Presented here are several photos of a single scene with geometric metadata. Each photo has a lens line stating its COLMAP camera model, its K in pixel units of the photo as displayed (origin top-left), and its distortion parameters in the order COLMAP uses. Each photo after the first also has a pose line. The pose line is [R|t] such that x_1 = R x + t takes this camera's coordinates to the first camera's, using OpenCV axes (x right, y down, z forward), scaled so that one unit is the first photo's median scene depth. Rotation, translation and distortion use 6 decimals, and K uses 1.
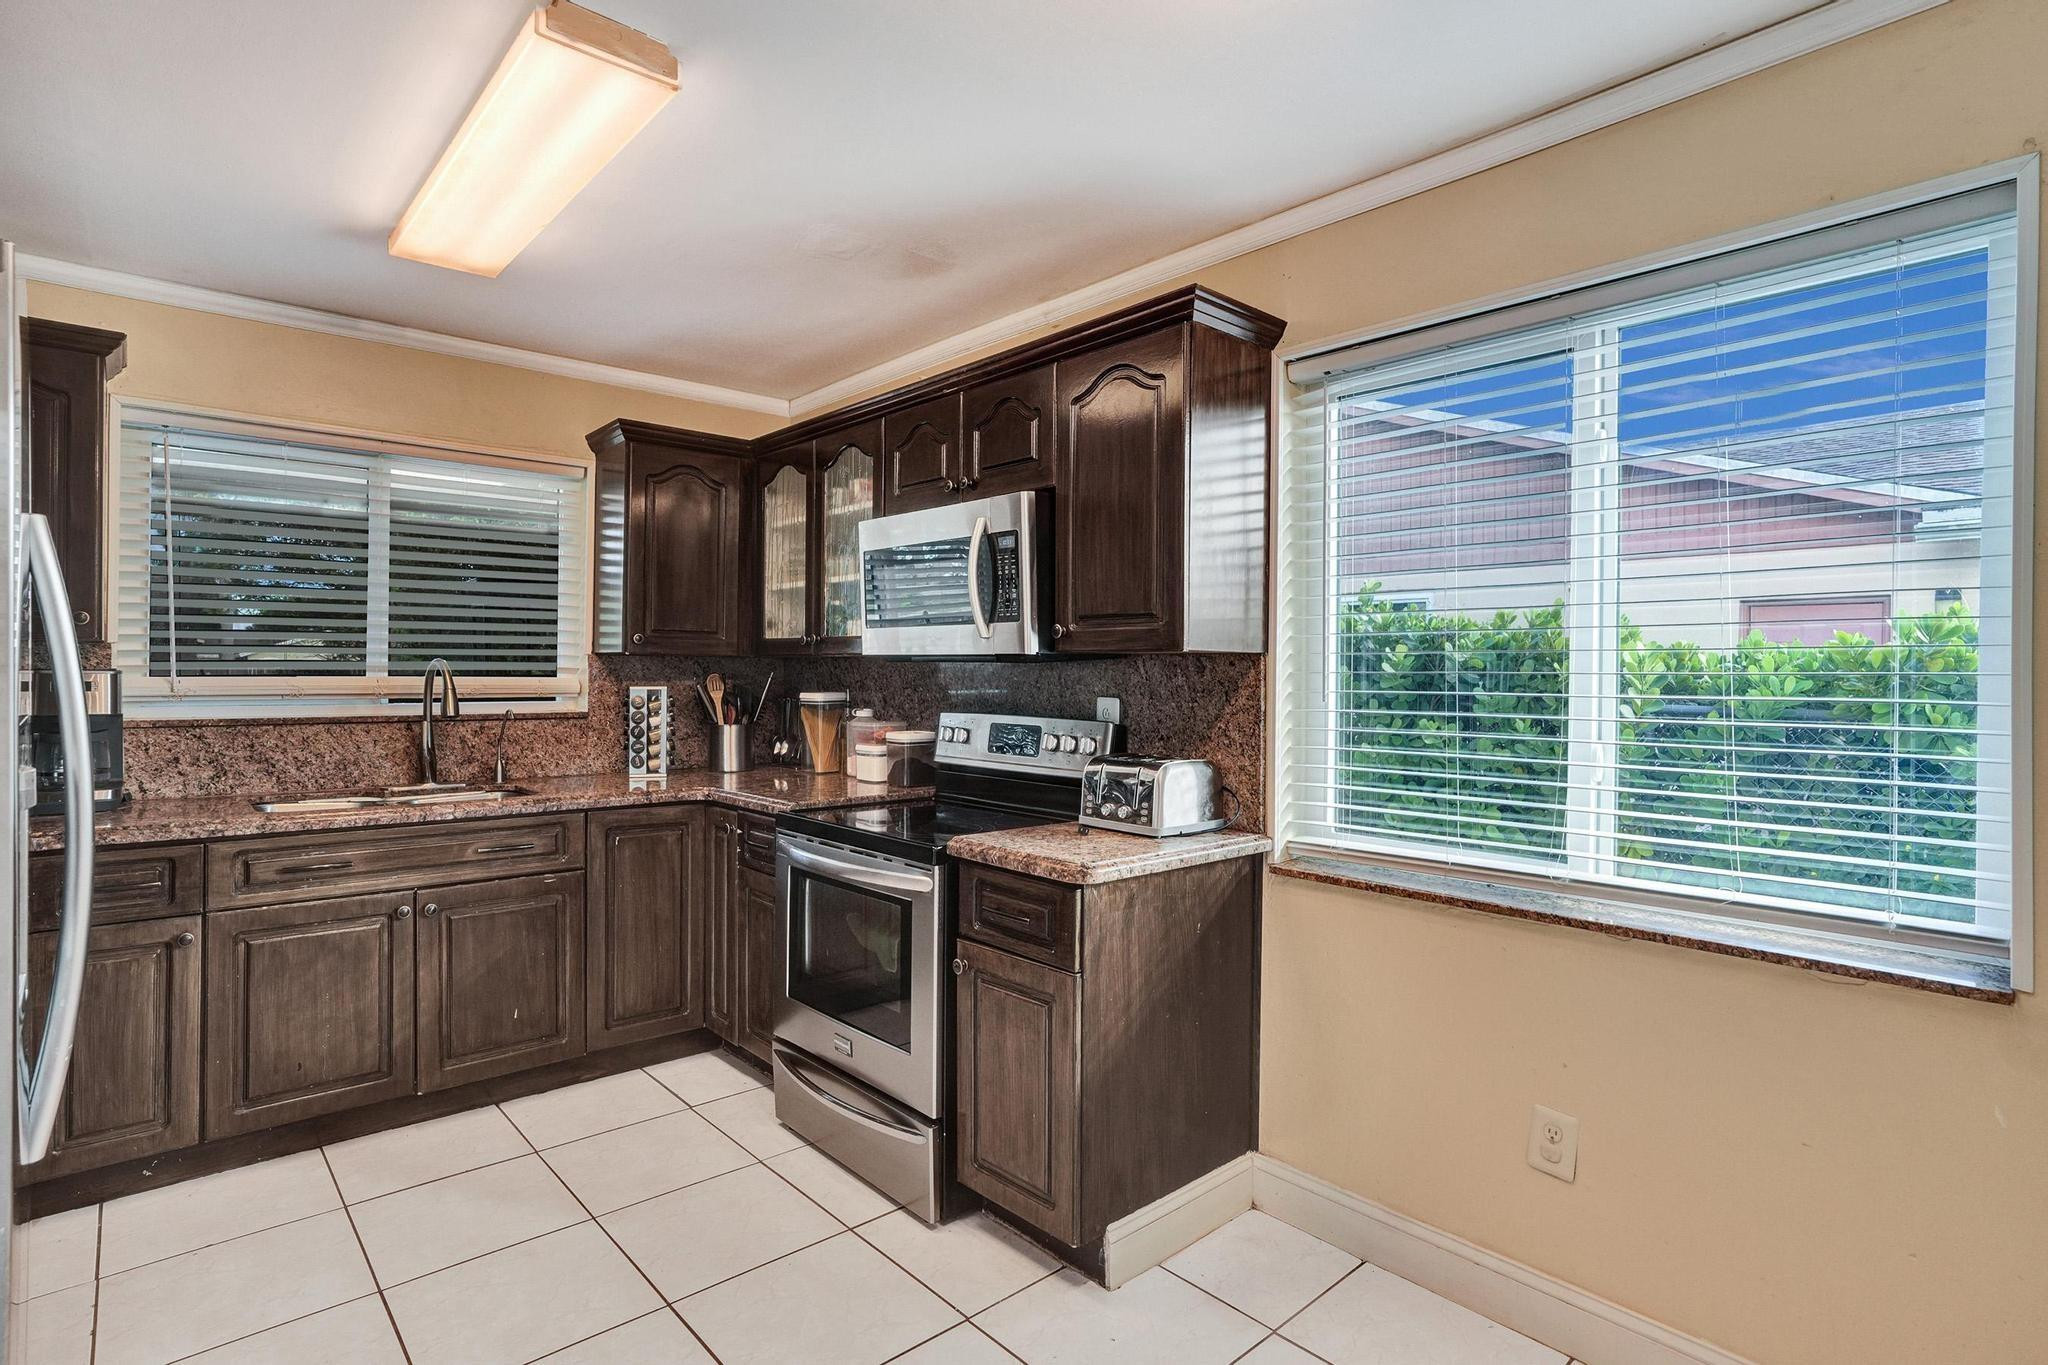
lens RADIAL K [[1011.2, 0, 1025.0], [0, 1011.2, 681.0], [0, 0, 1]] dist [-0.049412, 0.016429]
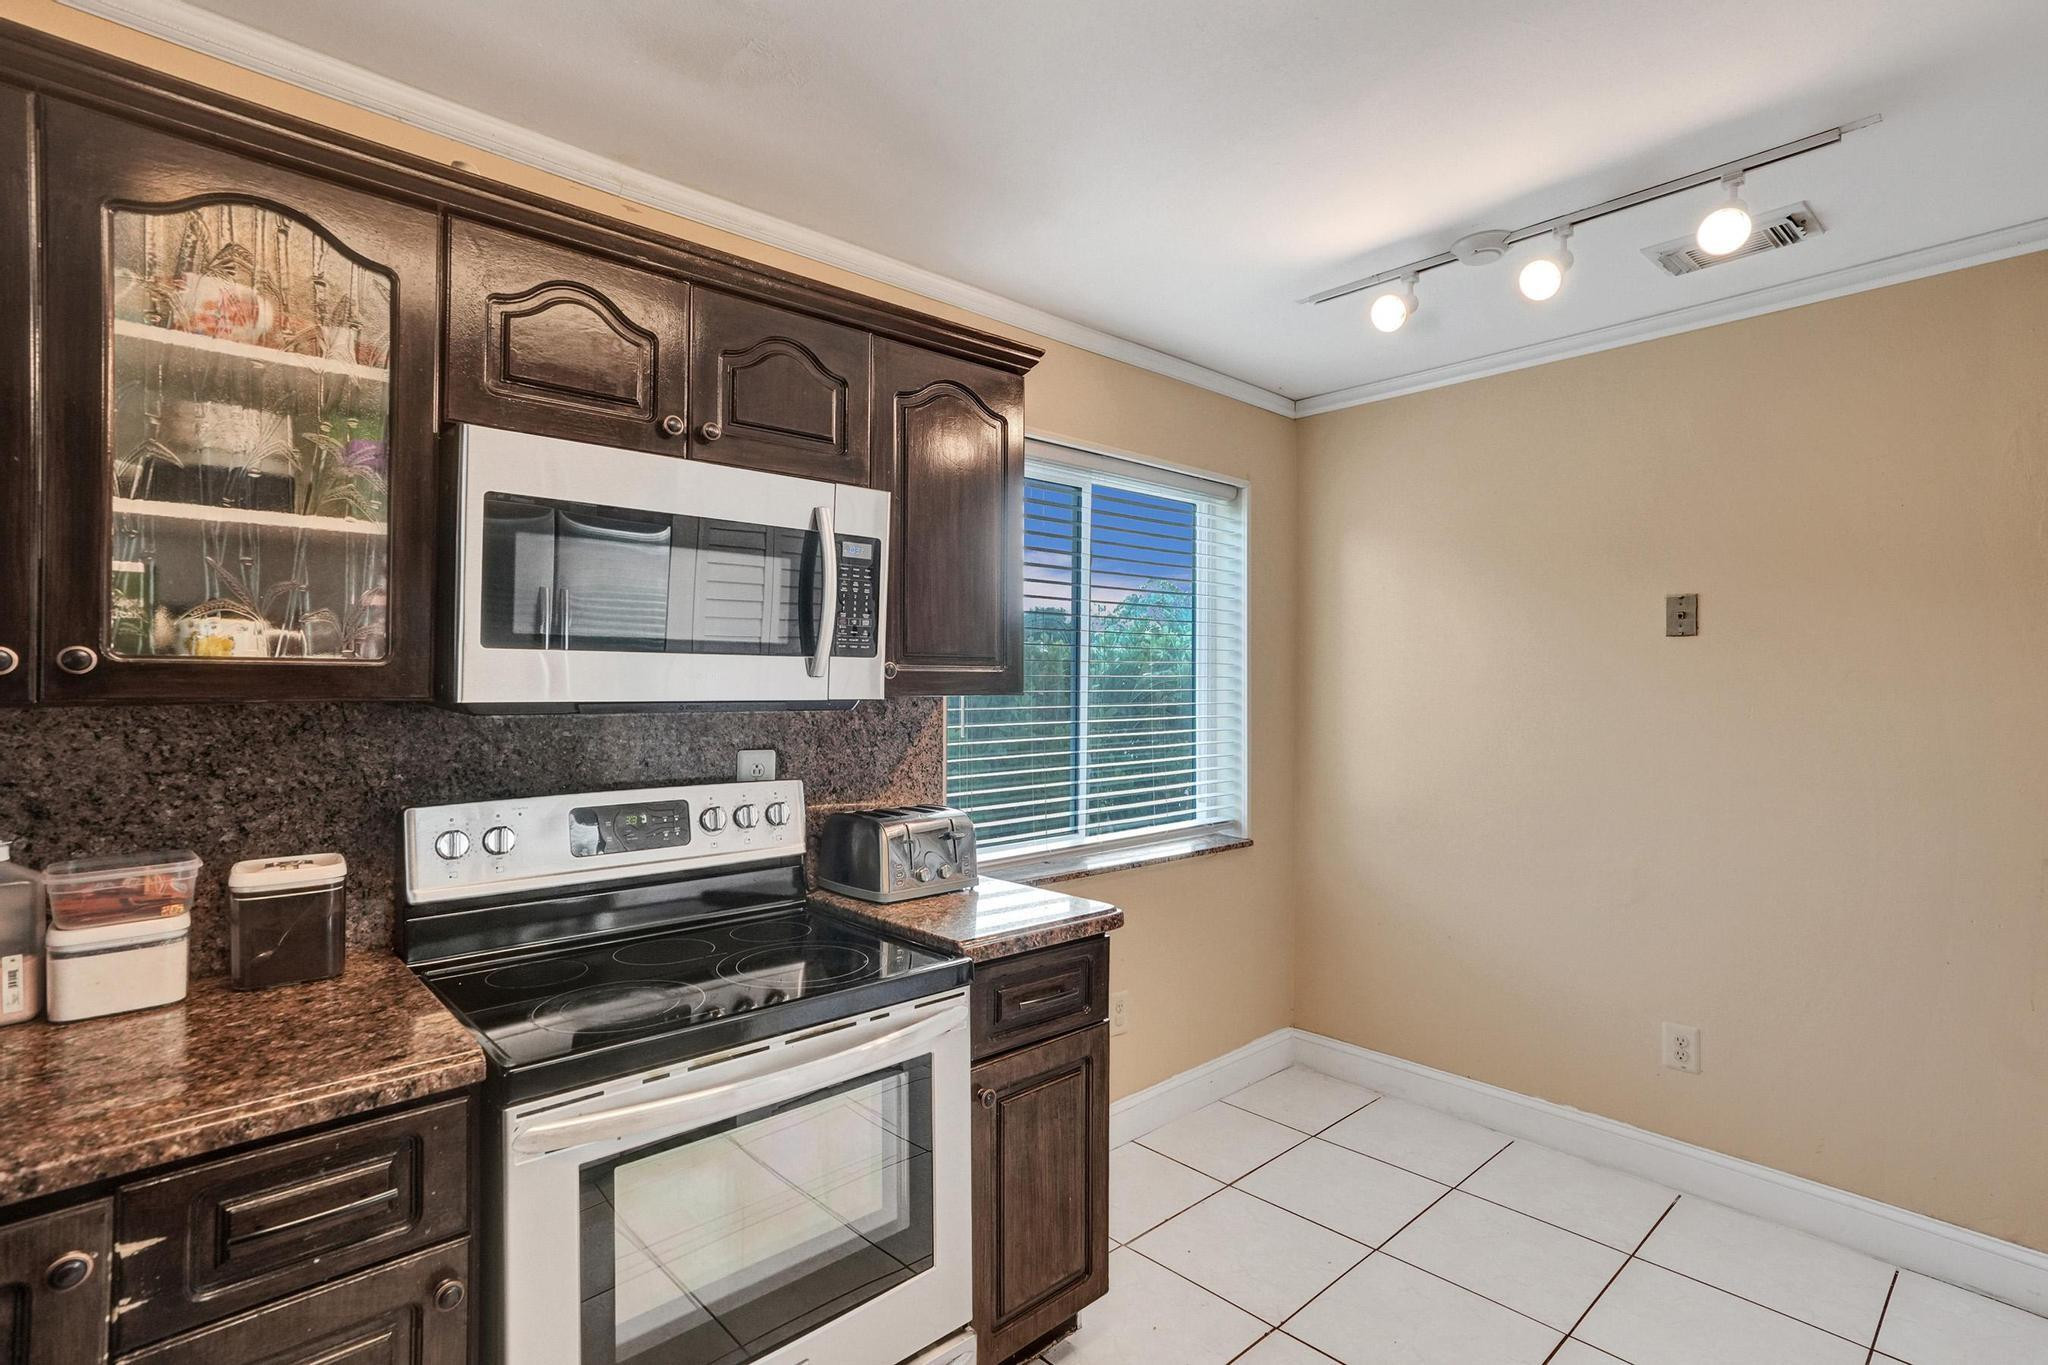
lens RADIAL K [[1011.2, 0, 1041.8], [0, 1011.2, 683.2], [0, 0, 1]] dist [-0.049412, 0.016429]
pose [[-0.023899, -0.007330, 0.999687, -0.662659], [0.009004, 0.999931, 0.007547, -0.037125], [-0.999674, 0.009182, -0.023832, 0.756843]]
